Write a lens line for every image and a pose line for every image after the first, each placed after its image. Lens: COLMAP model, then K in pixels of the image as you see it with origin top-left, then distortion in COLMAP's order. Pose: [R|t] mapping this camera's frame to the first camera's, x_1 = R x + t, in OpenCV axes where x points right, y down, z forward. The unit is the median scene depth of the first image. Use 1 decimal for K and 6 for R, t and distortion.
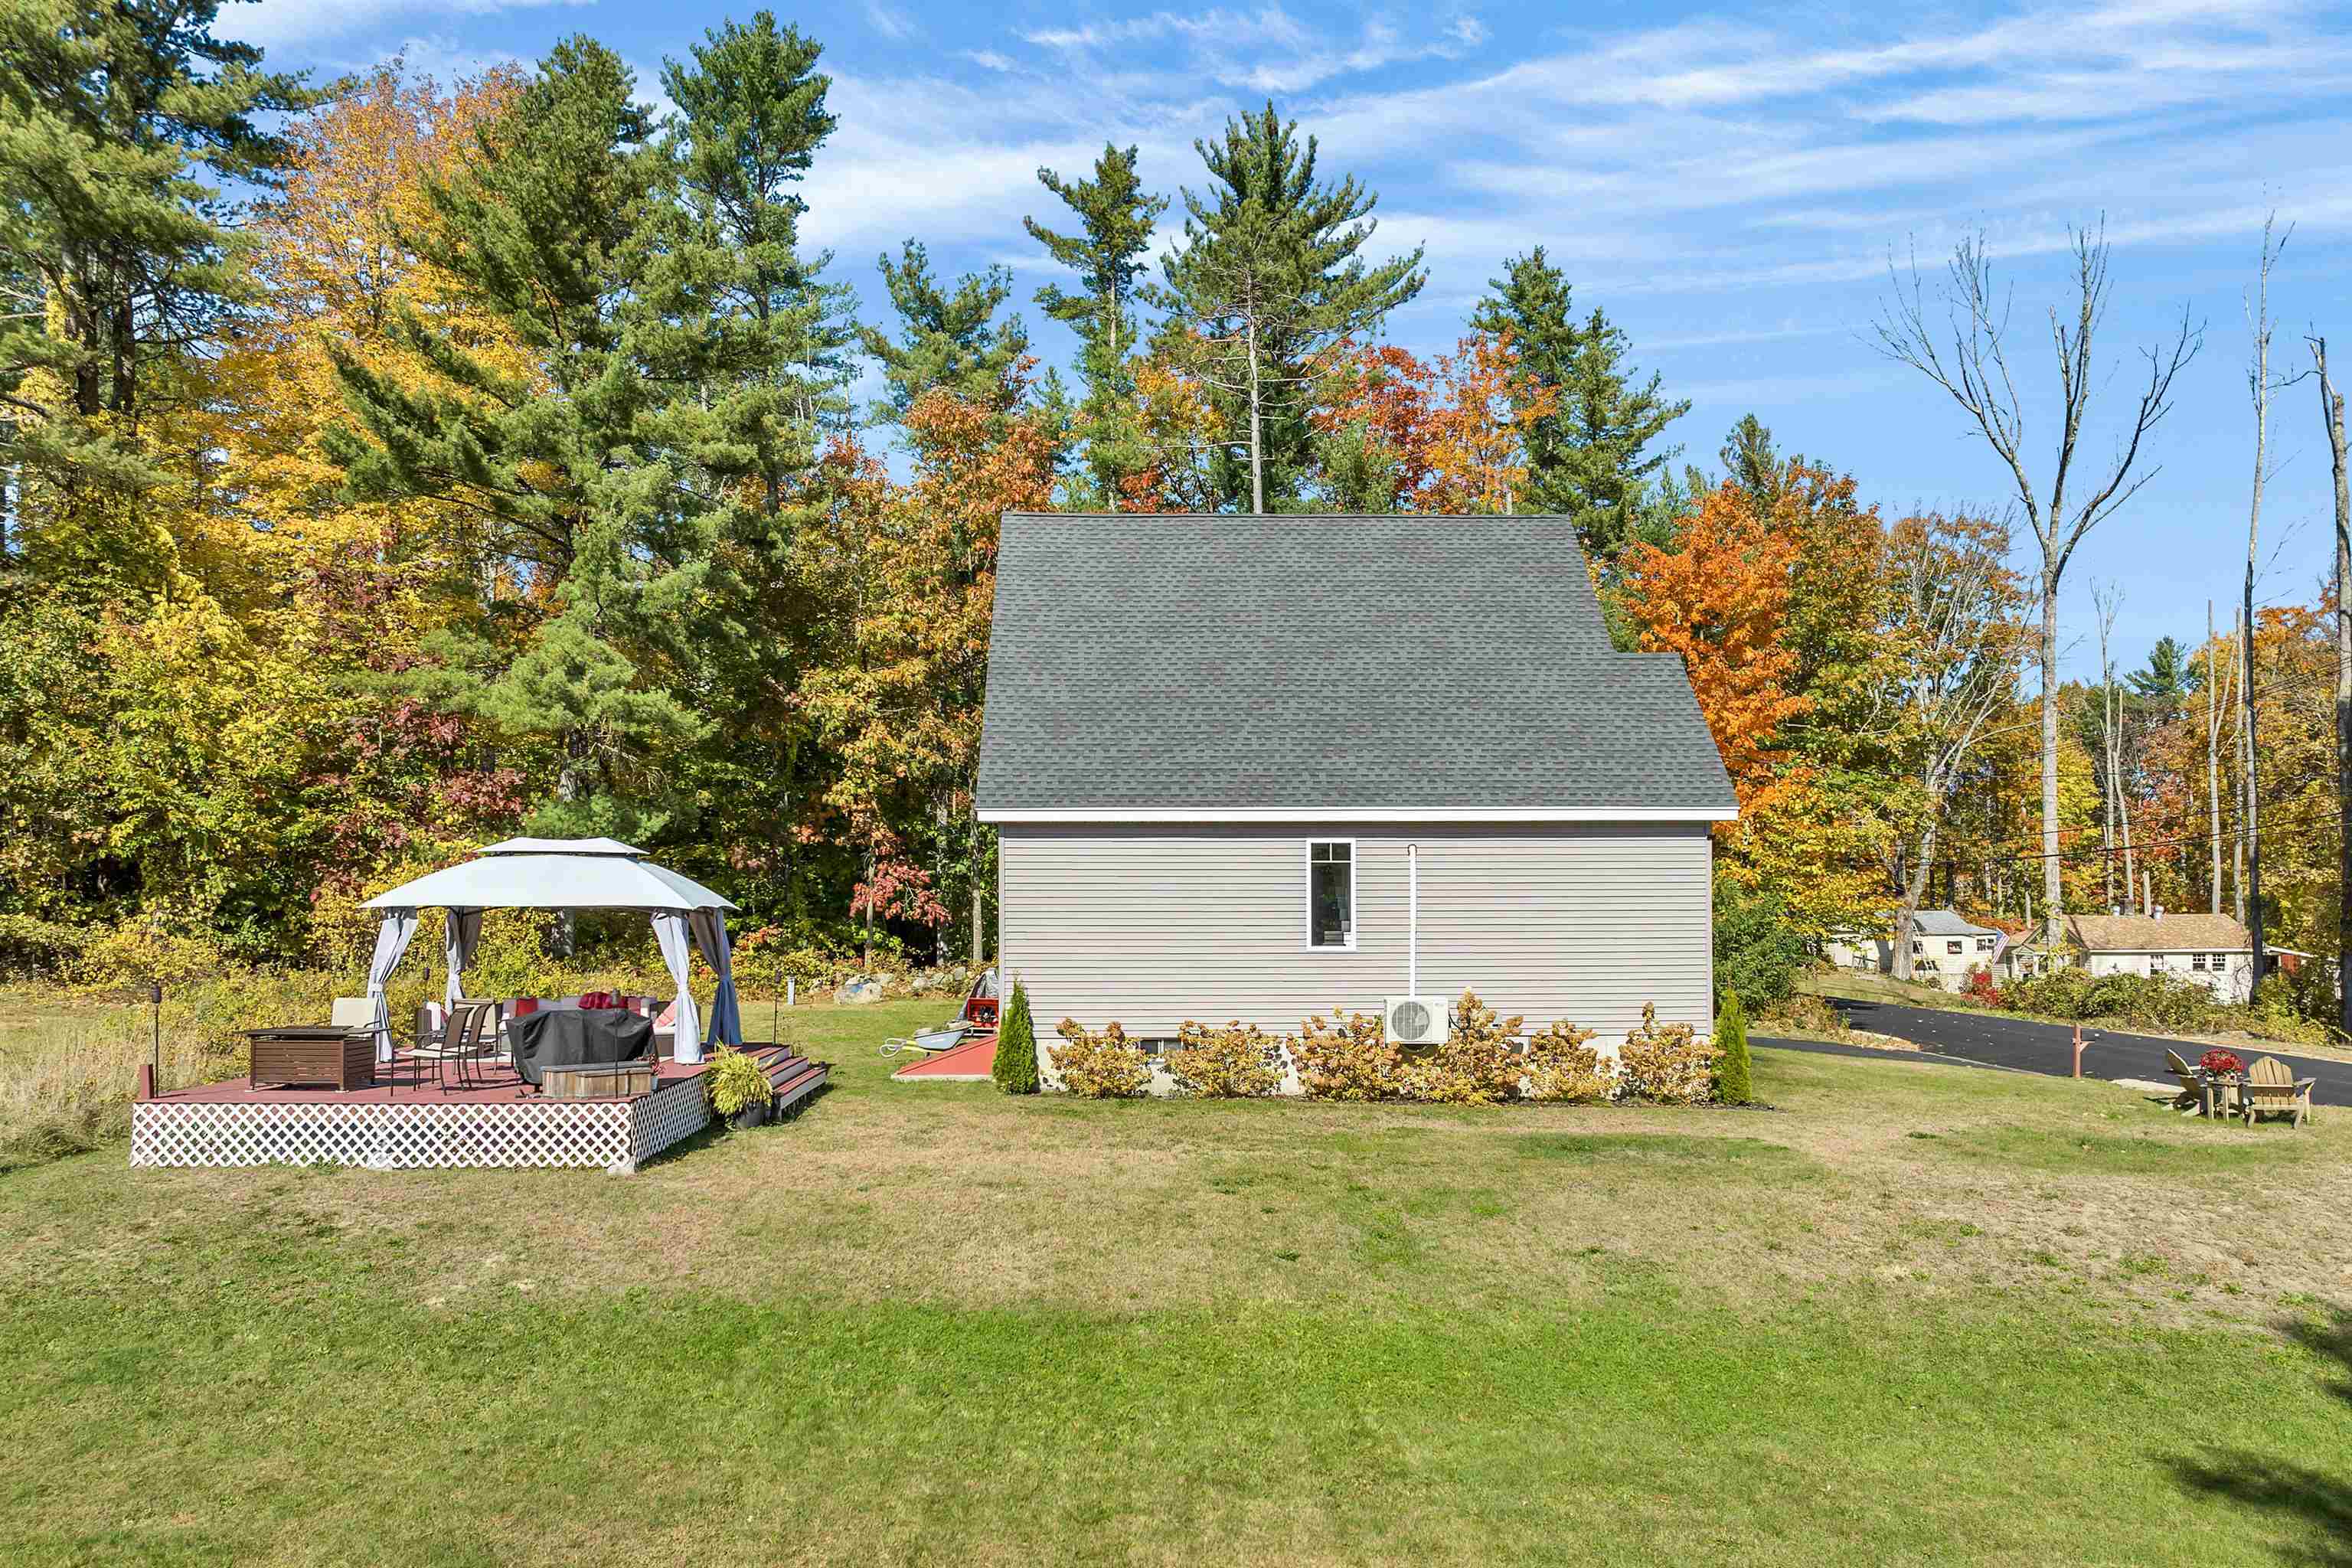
lens RADIAL K [[1681.7, 0, 1189.7], [0, 1681.7, 899.1], [0, 0, 1]] dist [-0.039656, -0.003899]
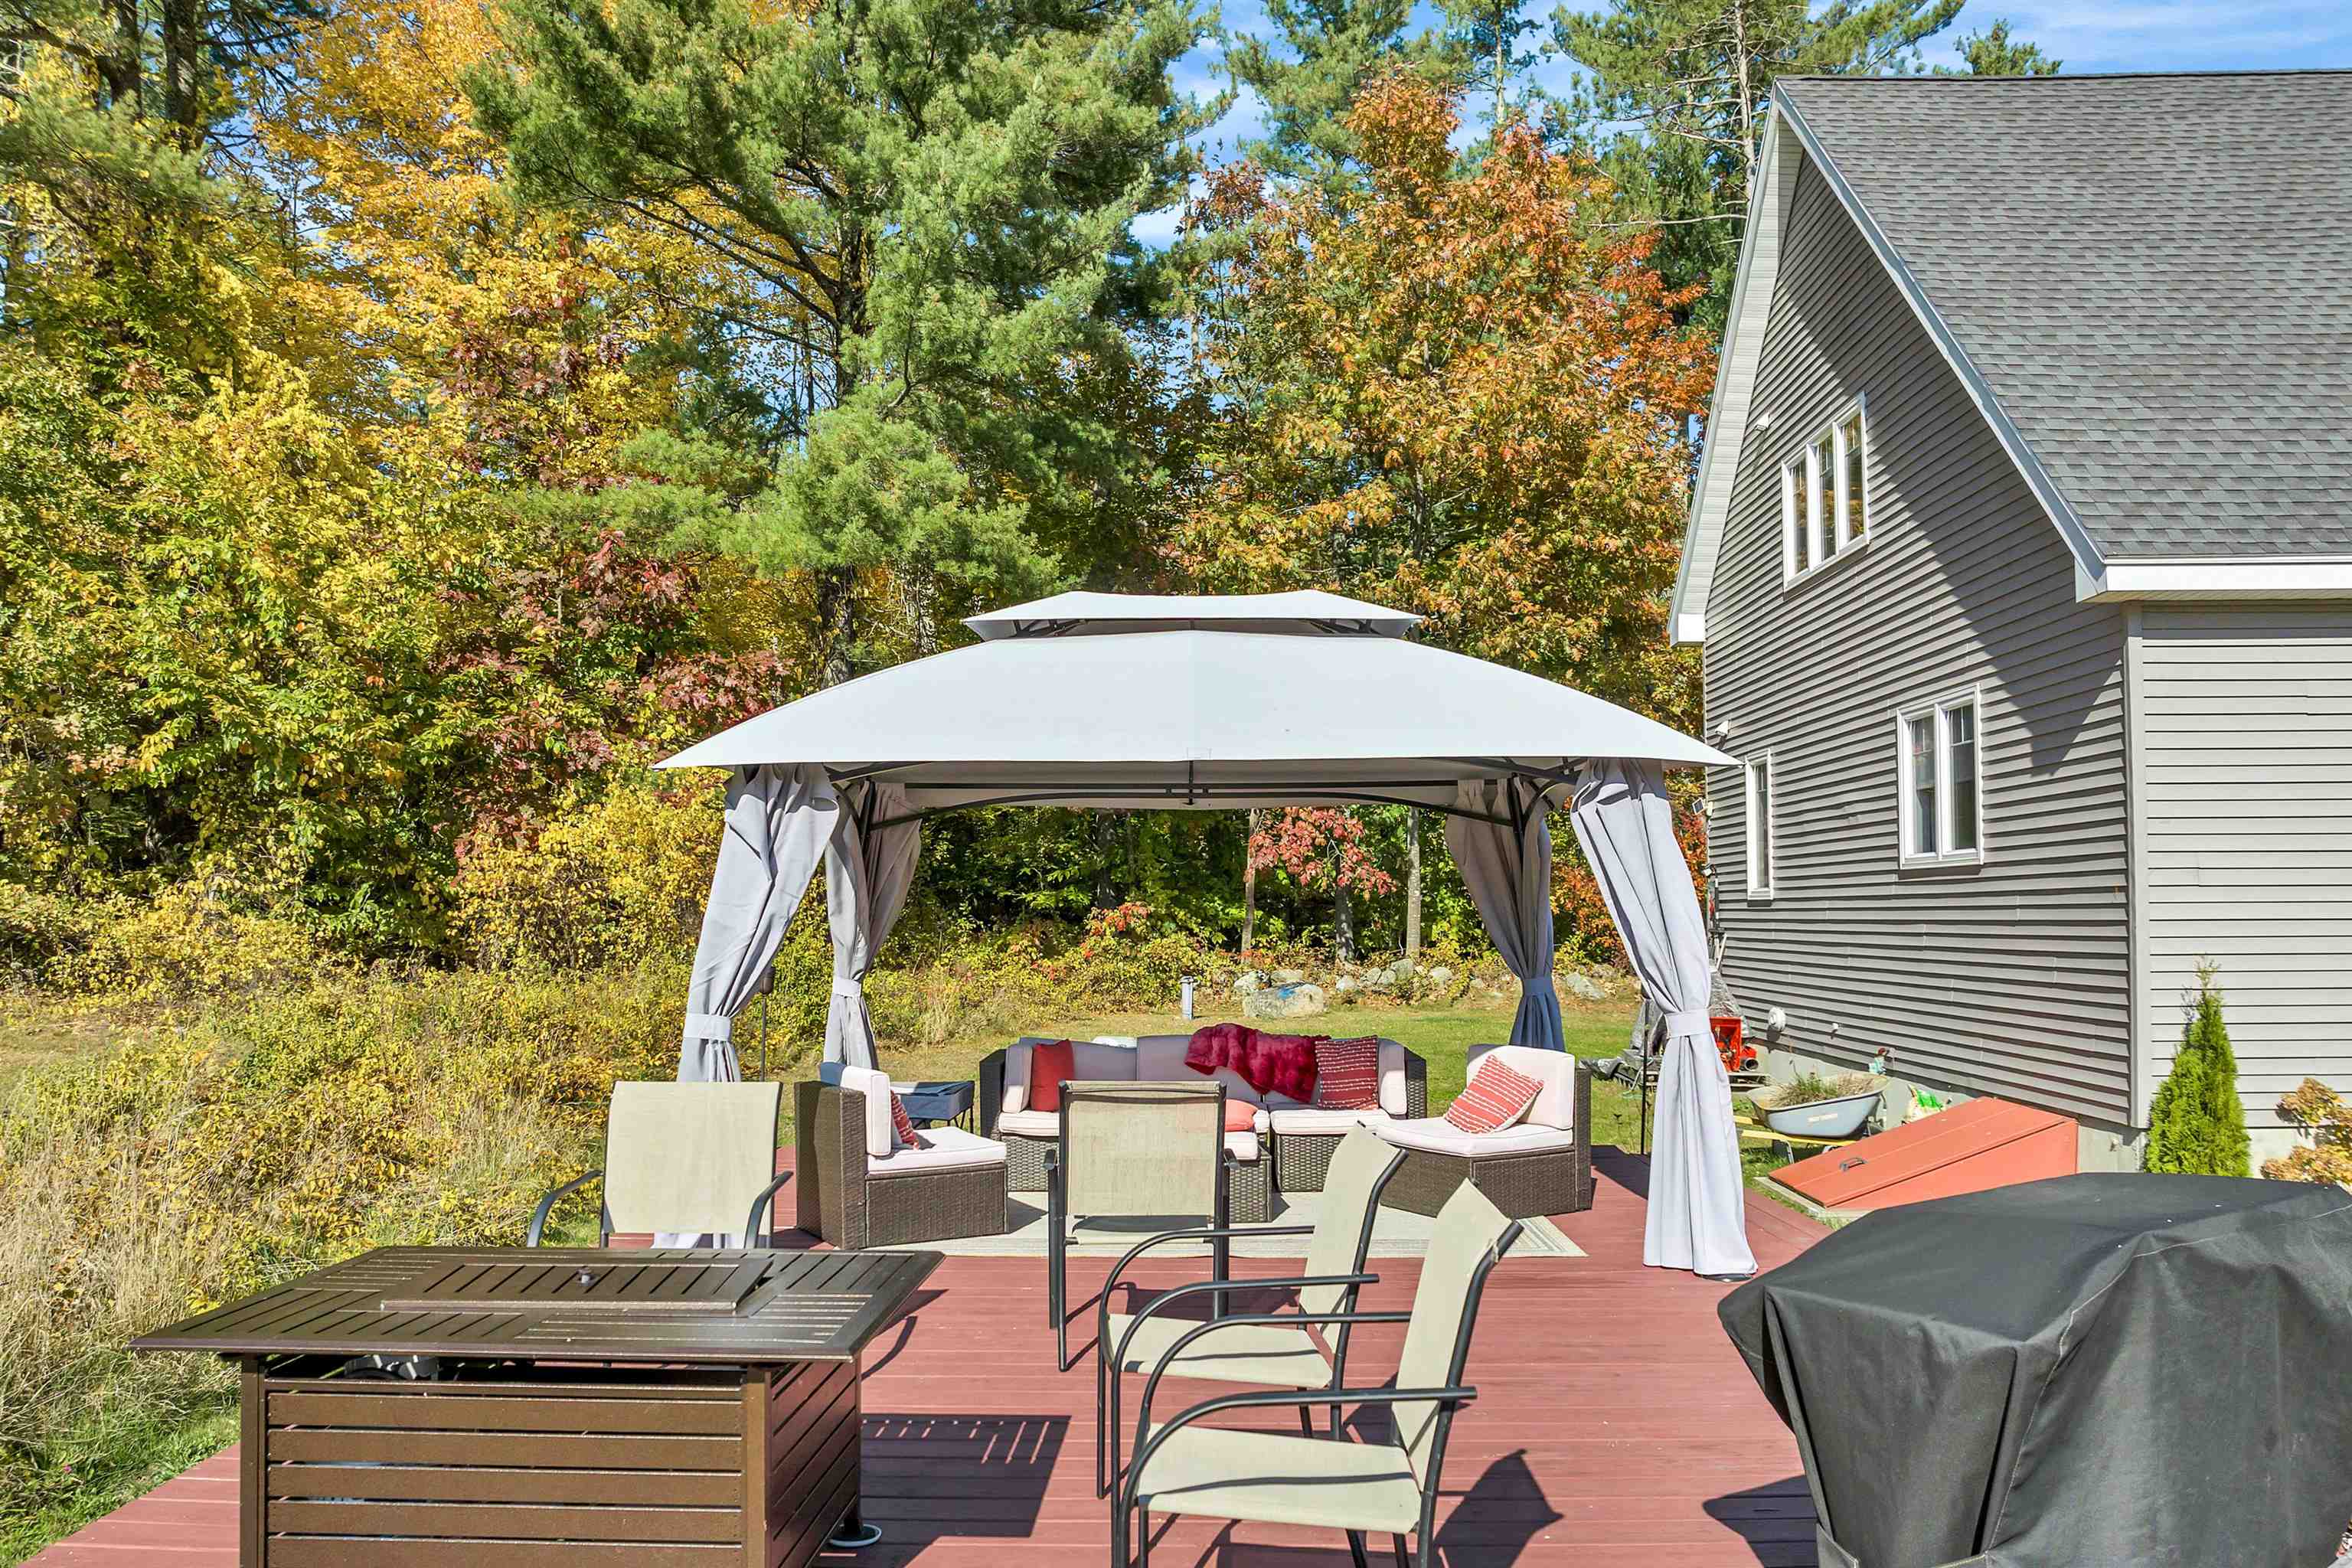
lens RADIAL K [[1716.2, 0, 1171.7], [0, 1716.2, 893.4], [0, 0, 1]] dist [-0.040215, 0.002427]
pose [[0.996655, -0.007966, -0.081340, -0.216995], [0.008049, 0.999967, 0.000693, 0.016503], [0.081332, -0.001346, 0.996686, 0.398491]]
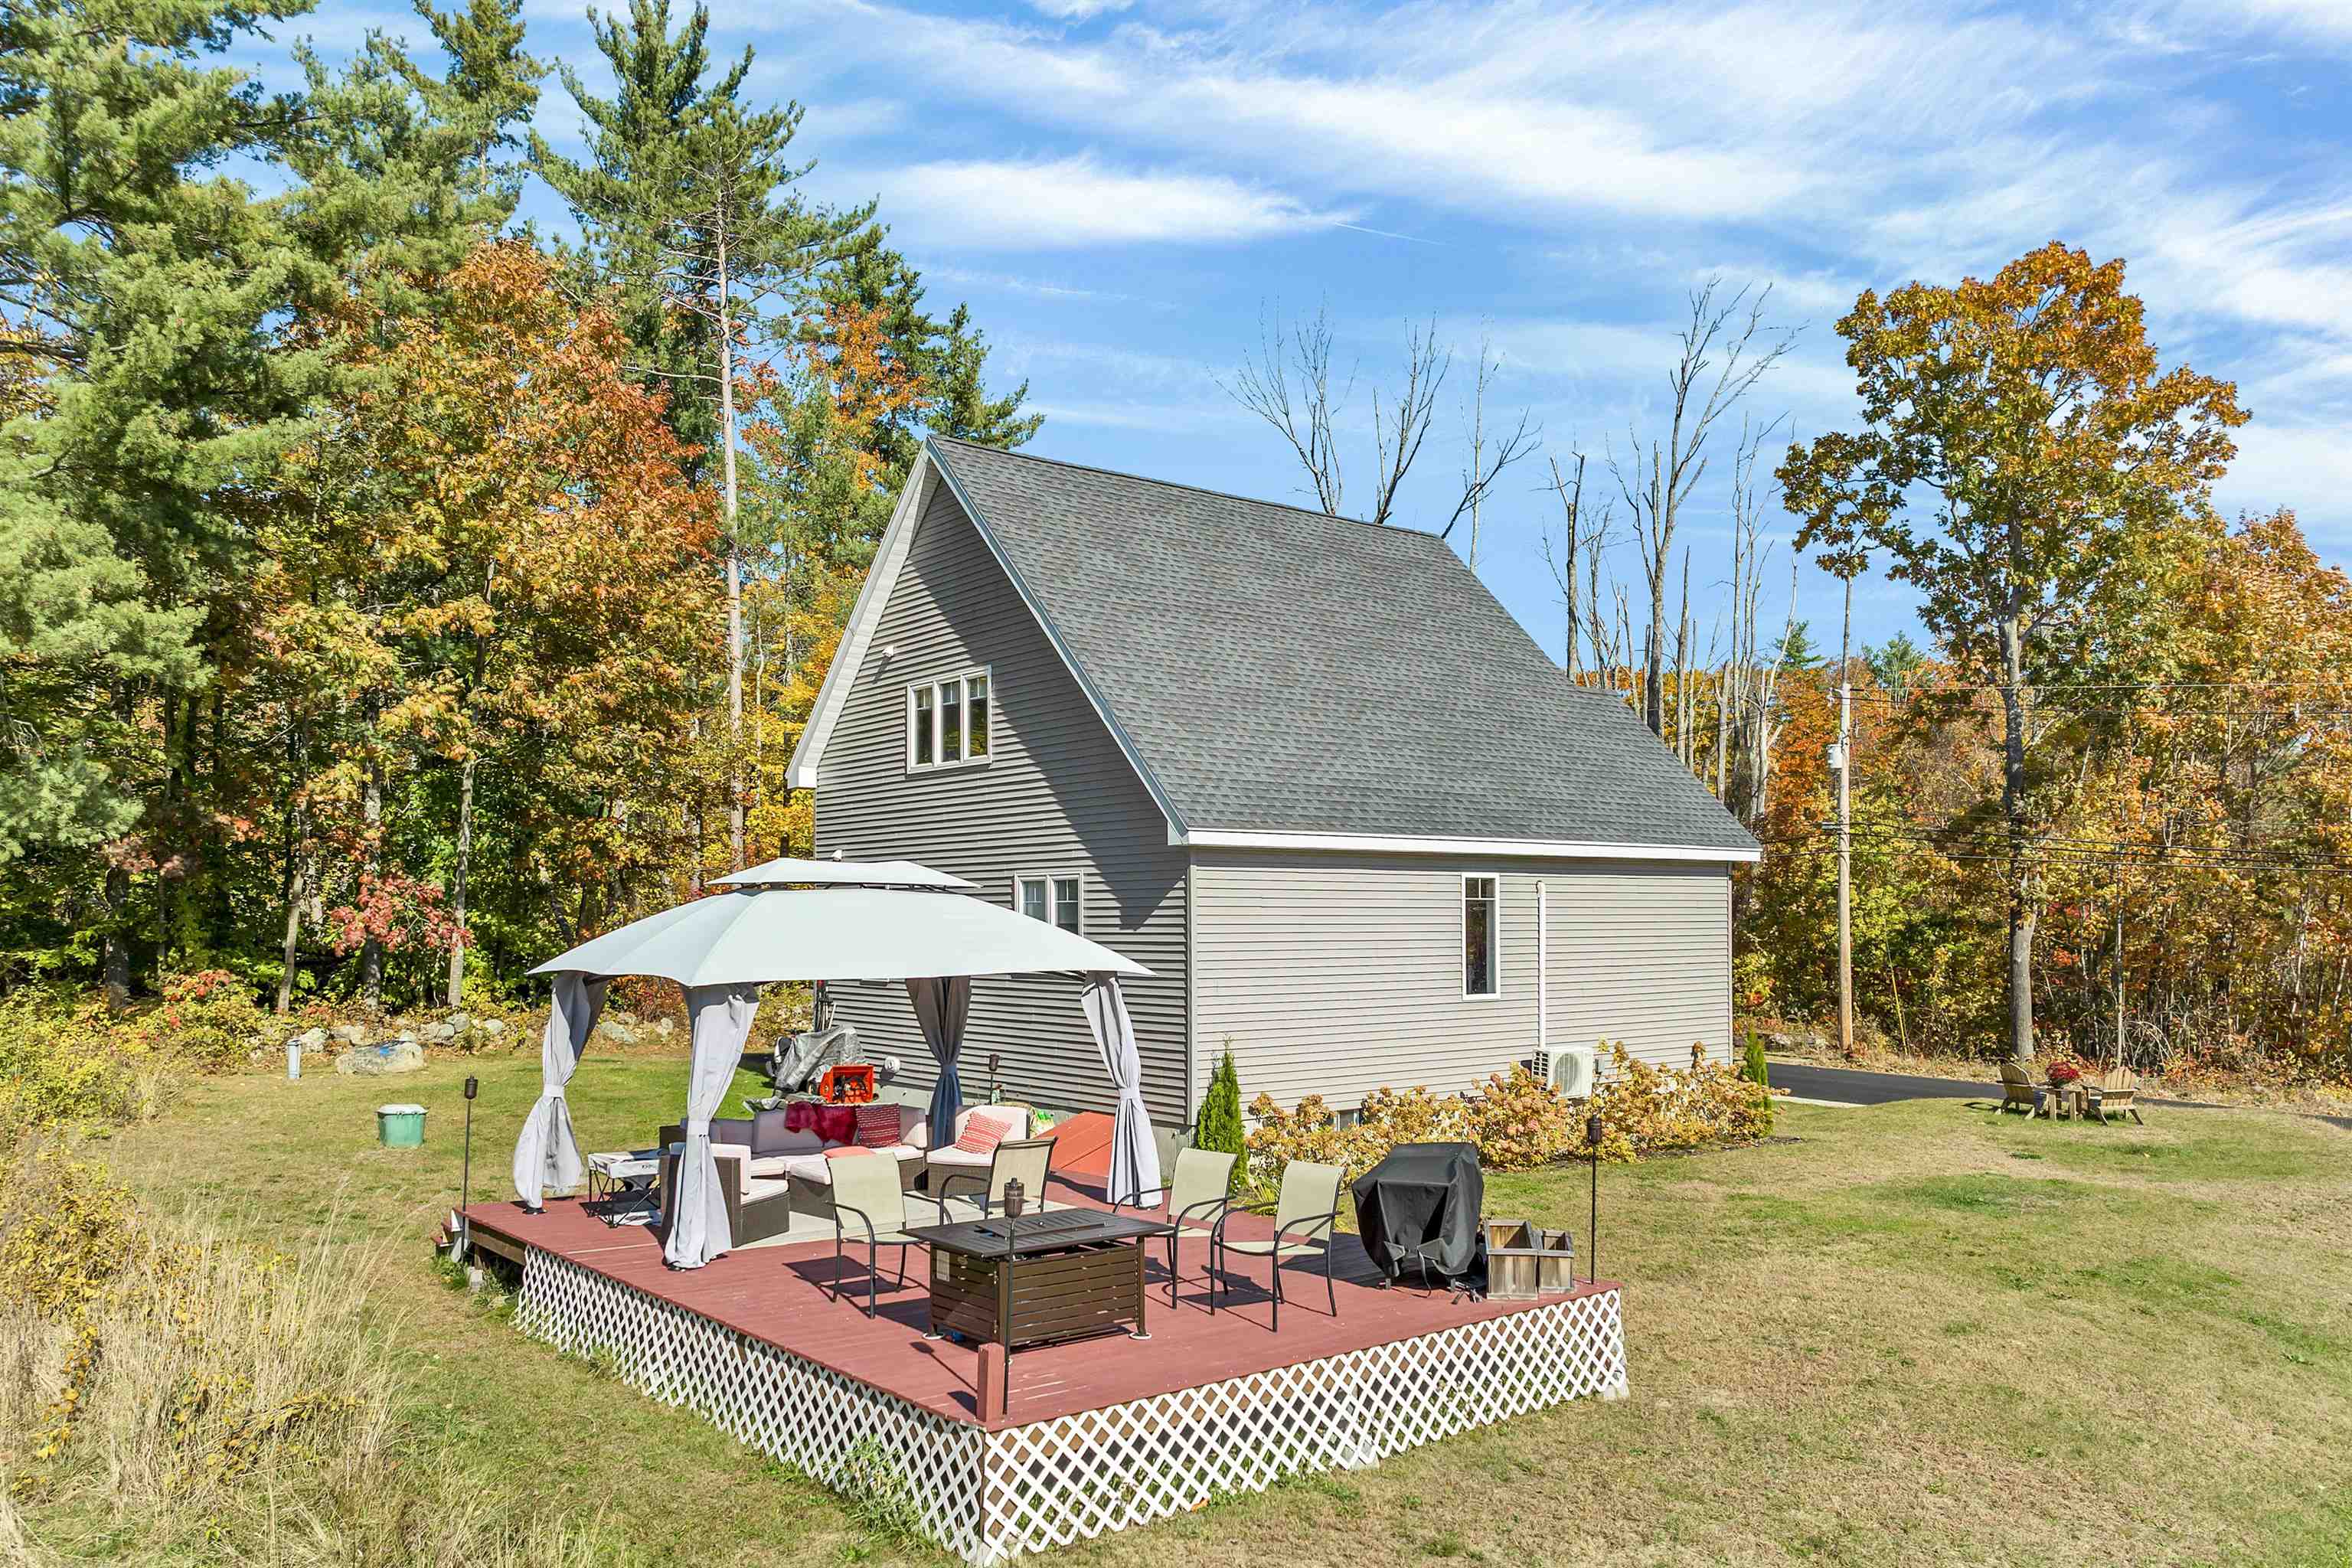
lens RADIAL K [[1681.7, 0, 1189.7], [0, 1681.7, 899.1], [0, 0, 1]] dist [-0.039656, -0.003899]
pose [[0.812358, 0.005674, 0.583131, -0.394073], [-0.004435, 0.999984, -0.003551, -0.012948], [-0.583142, 0.000299, 0.812370, 0.259531]]
